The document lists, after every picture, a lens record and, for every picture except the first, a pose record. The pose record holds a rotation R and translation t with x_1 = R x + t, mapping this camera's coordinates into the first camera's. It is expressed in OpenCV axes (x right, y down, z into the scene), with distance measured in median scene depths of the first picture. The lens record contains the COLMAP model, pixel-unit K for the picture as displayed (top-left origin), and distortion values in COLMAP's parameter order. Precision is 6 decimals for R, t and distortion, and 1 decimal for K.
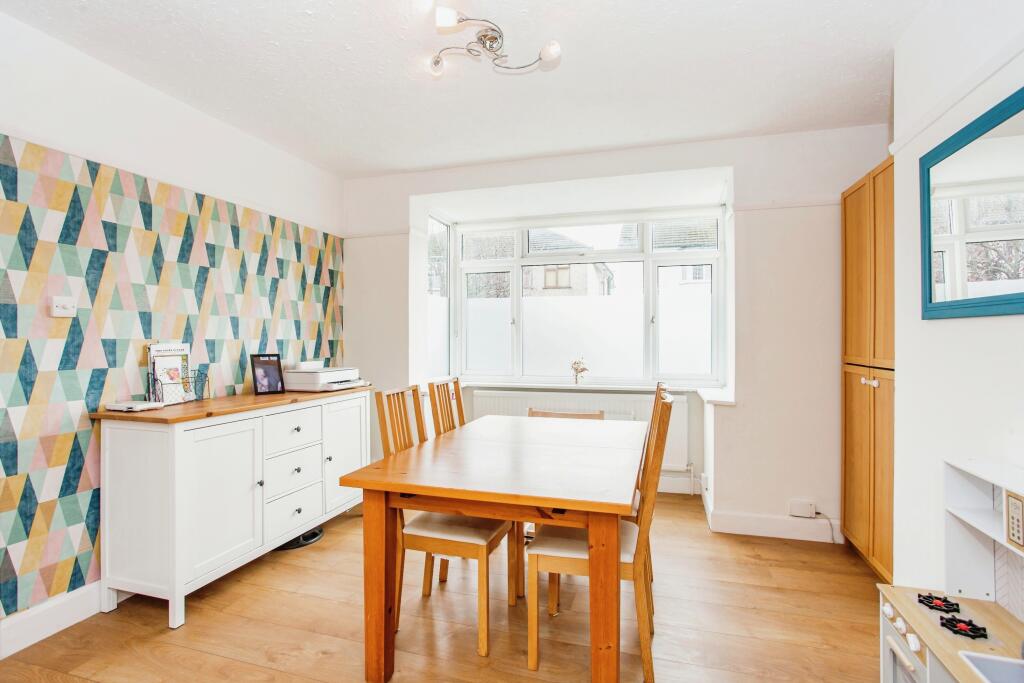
lens RADIAL K [[504.4, 0, 512.0], [0, 504.4, 341.5], [0, 0, 1]] dist [-0.060949, 0.037629]
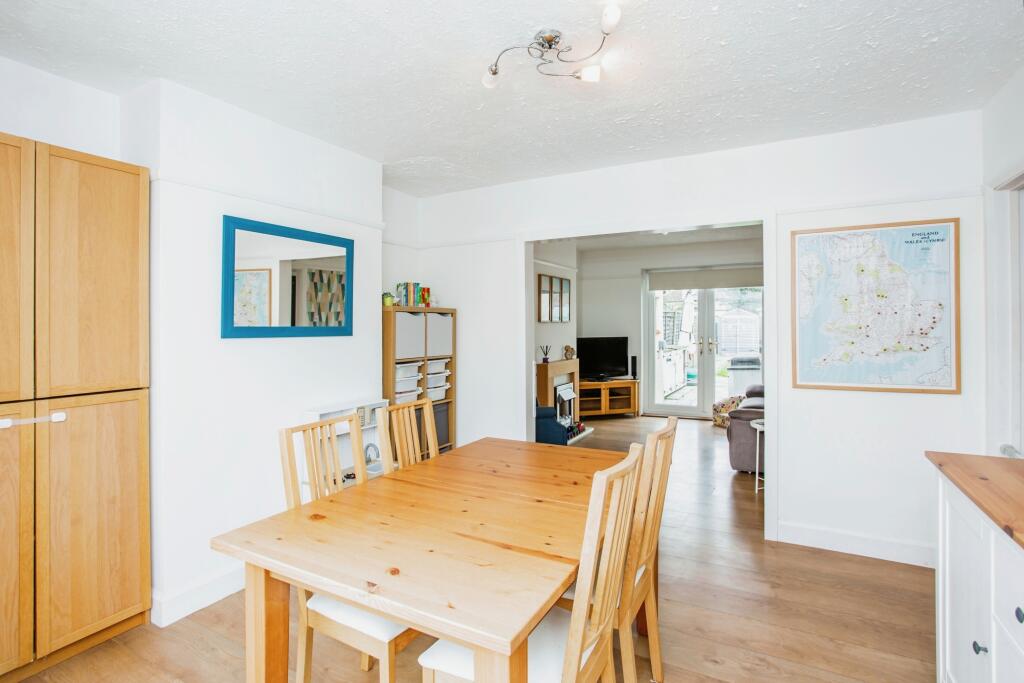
lens RADIAL K [[504.4, 0, 512.0], [0, 504.4, 341.5], [0, 0, 1]] dist [-0.060949, 0.037629]
pose [[-0.980266, 0.000464, 0.197681, -0.169003], [0.002432, 0.999950, 0.009715, -0.048192], [-0.197666, 0.010004, -0.980218, 2.117454]]
